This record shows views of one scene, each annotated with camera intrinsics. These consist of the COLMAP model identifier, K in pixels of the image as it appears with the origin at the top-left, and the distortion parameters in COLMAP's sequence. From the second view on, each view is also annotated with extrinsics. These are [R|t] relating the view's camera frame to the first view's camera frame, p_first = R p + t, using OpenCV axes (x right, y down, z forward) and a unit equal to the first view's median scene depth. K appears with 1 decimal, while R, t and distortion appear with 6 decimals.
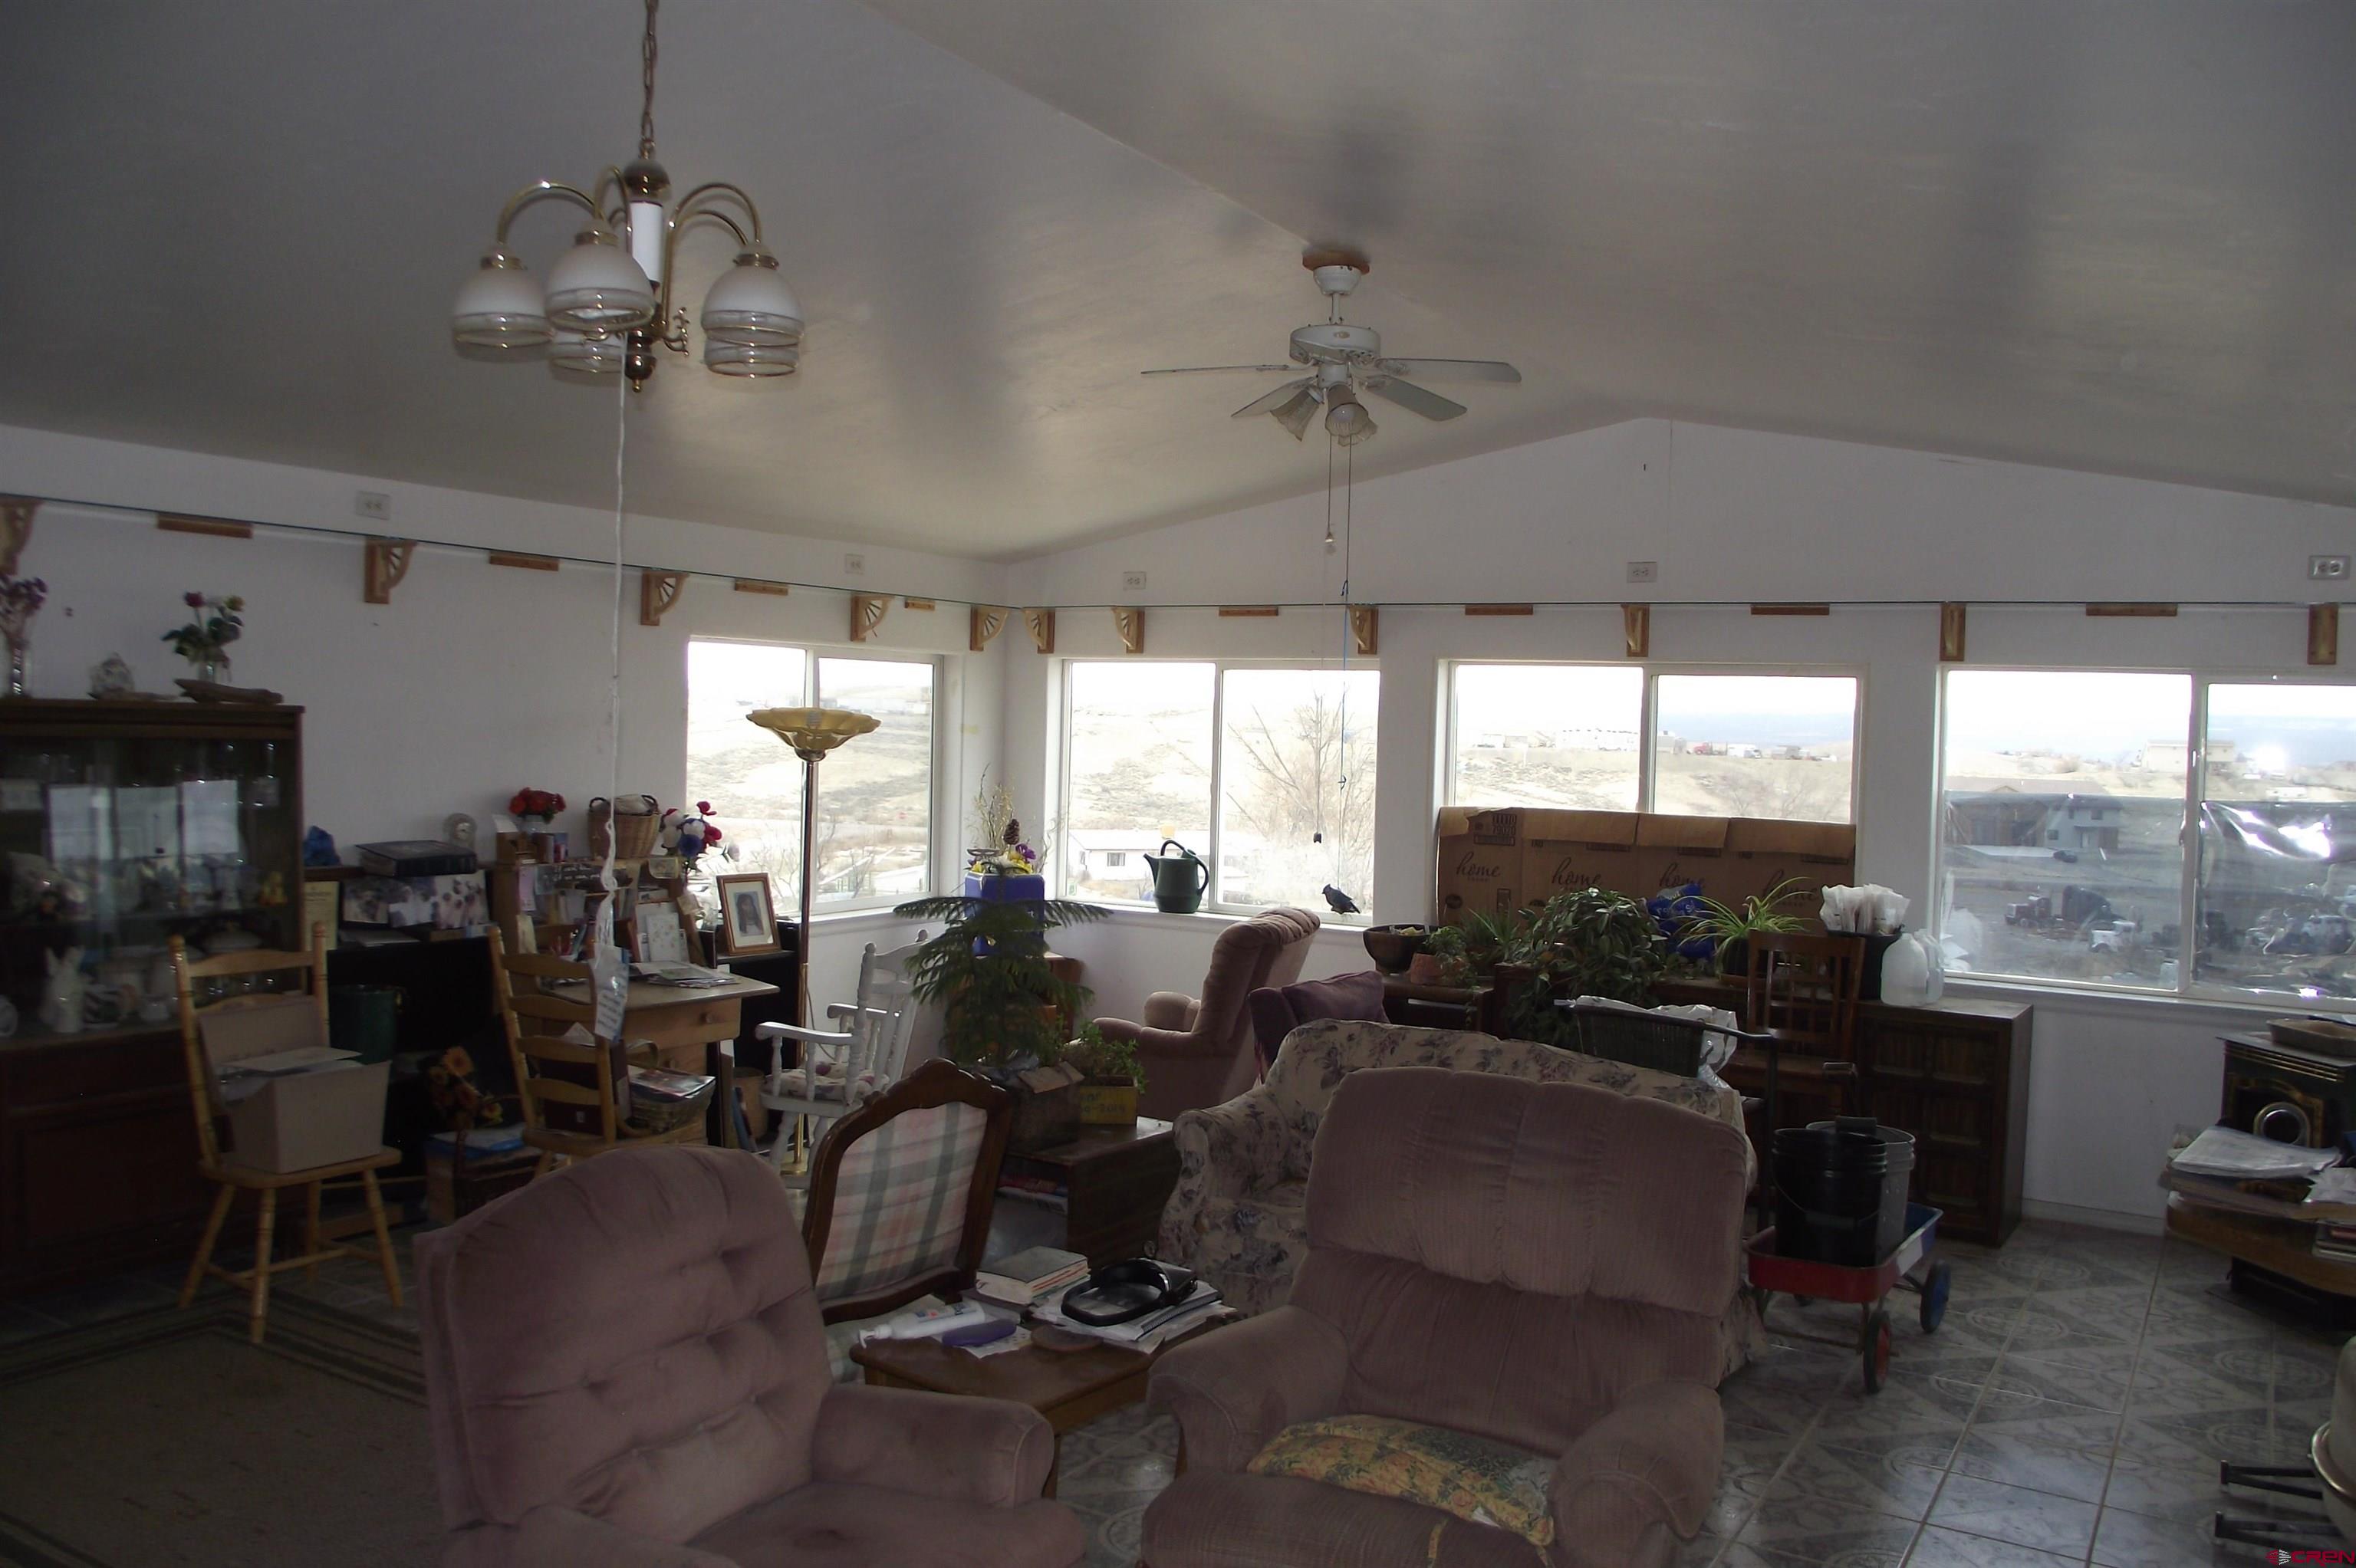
lens RADIAL K [[1842.7, 0, 1178.0], [0, 1842.7, 784.0], [0, 0, 1]] dist [-0.093298, 0.063368]
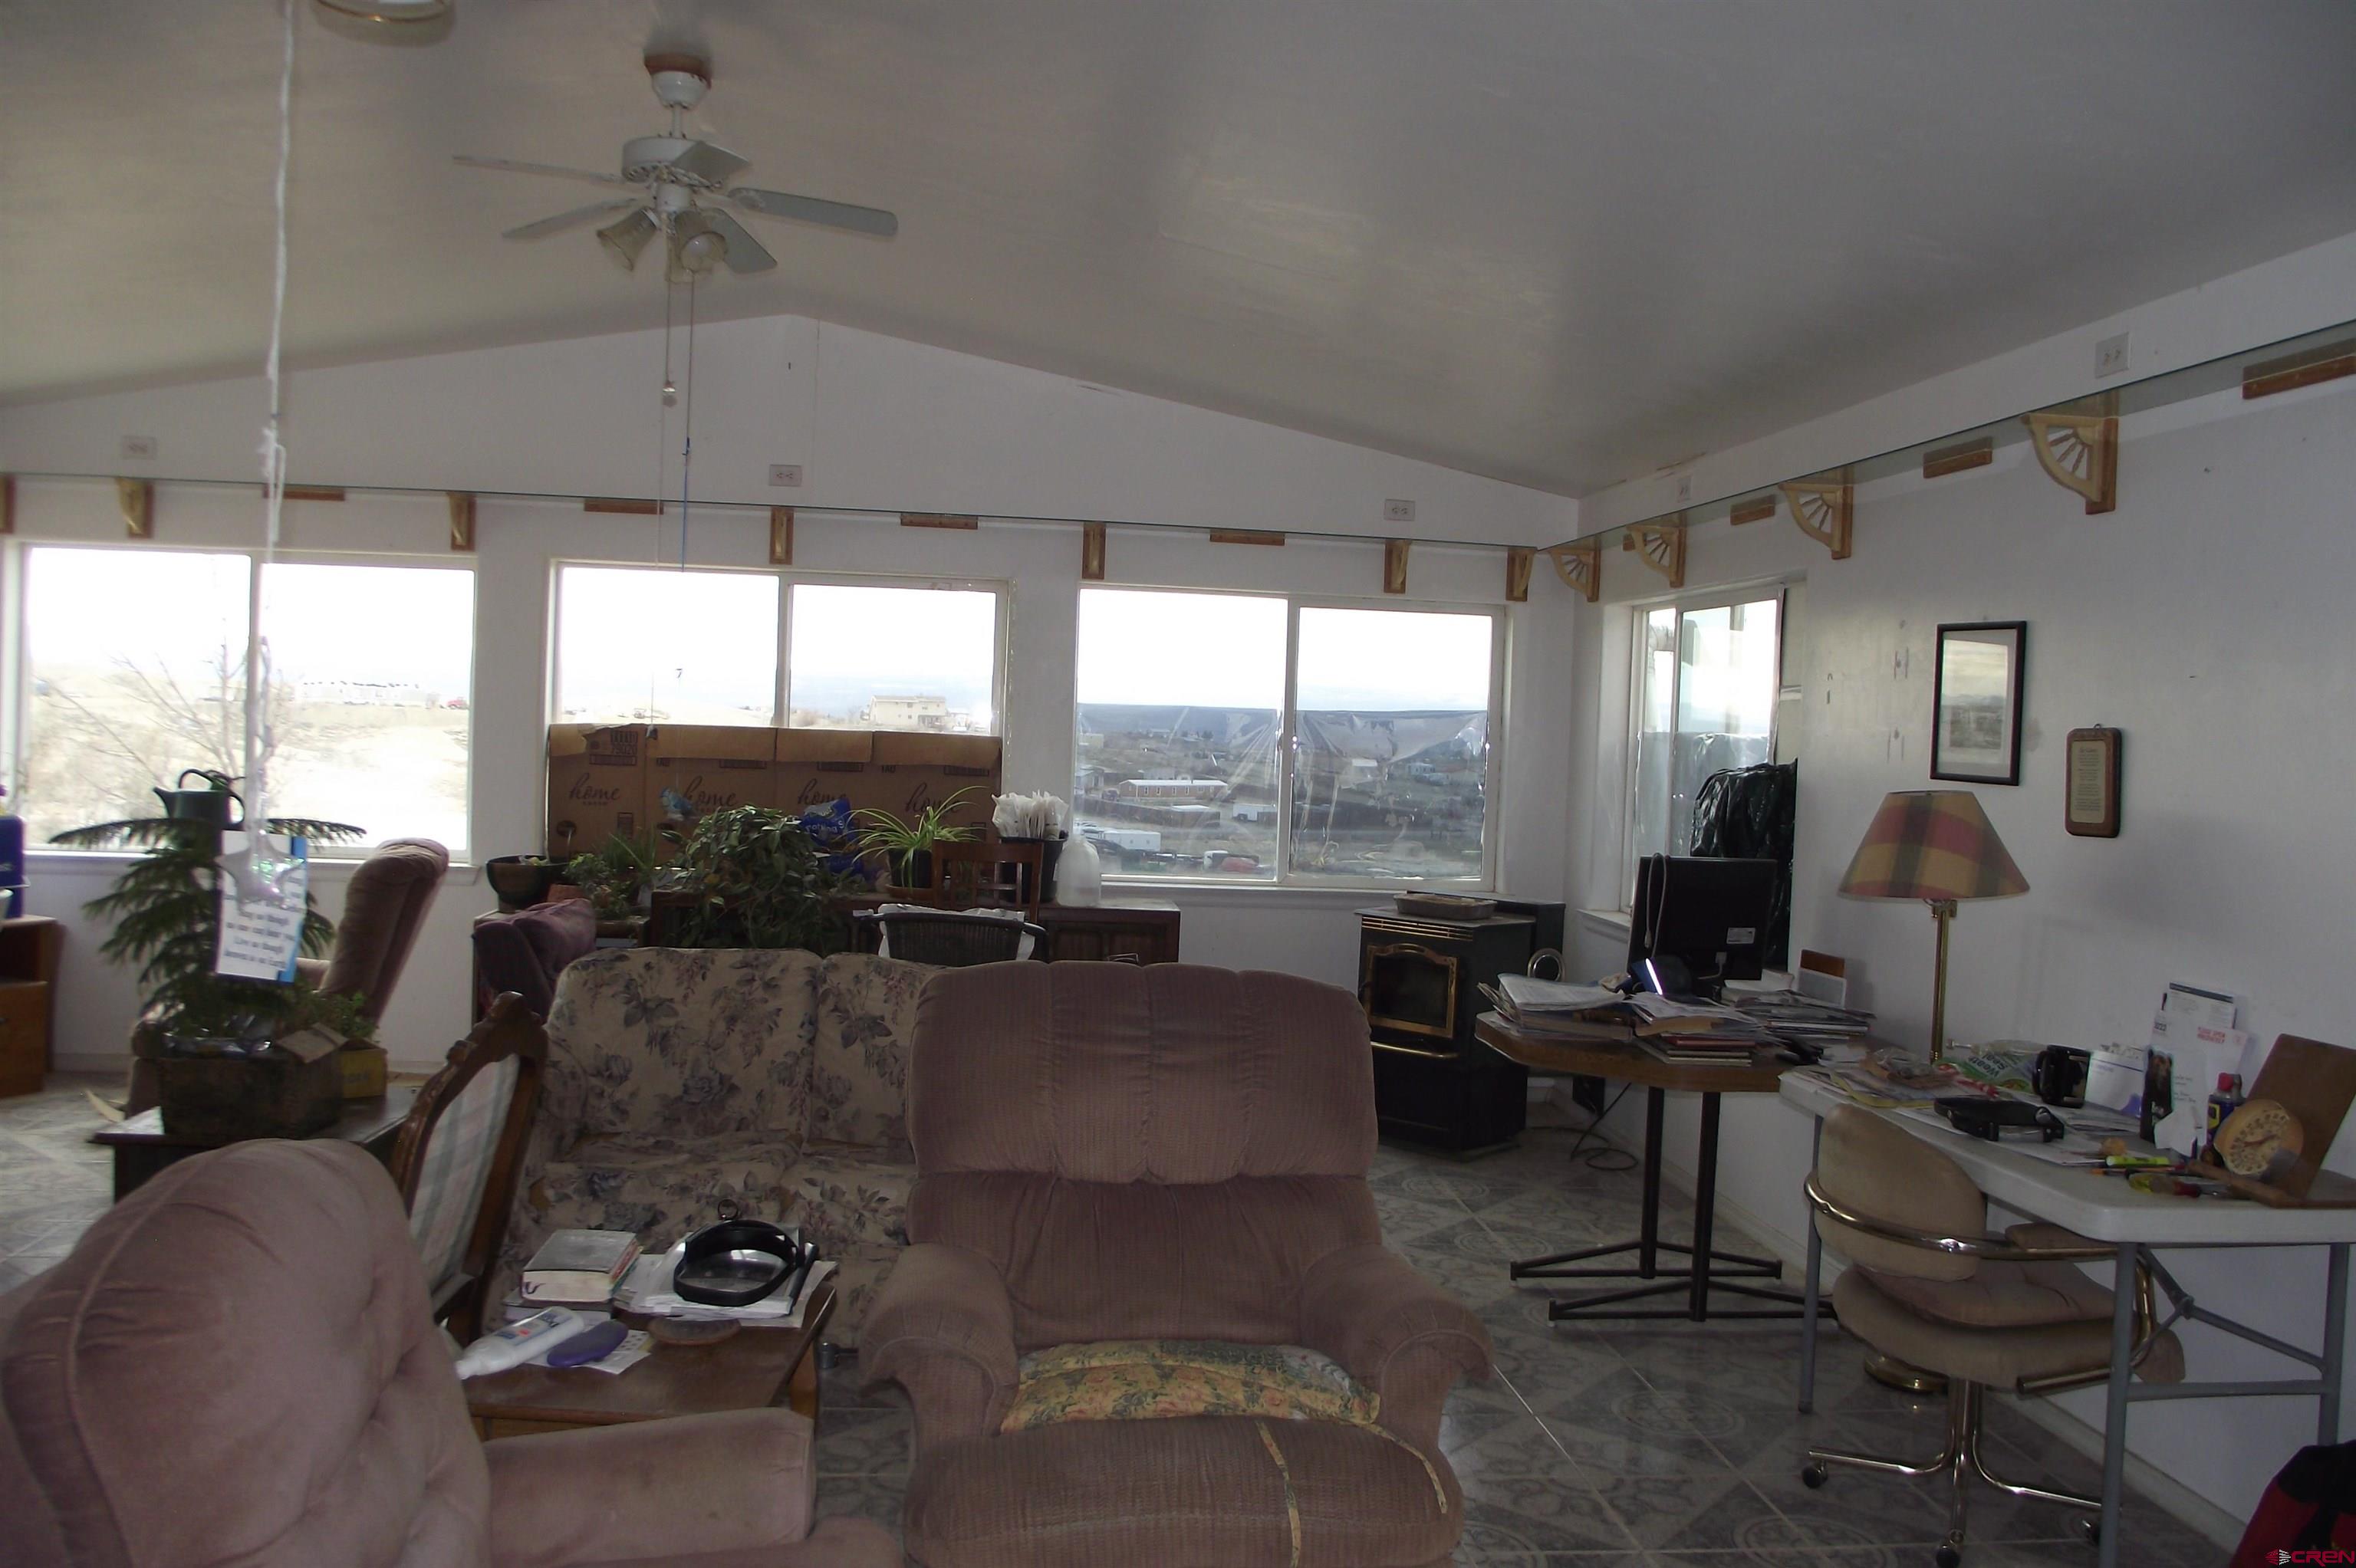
lens RADIAL K [[1842.2, 0, 1178.0], [0, 1842.2, 784.0], [0, 0, 1]] dist [-0.105960, 0.069198]
pose [[0.788243, -0.019389, 0.615058, -0.199473], [0.004501, 0.999658, 0.025746, 0.024832], [-0.615347, -0.017526, 0.788061, 0.134536]]
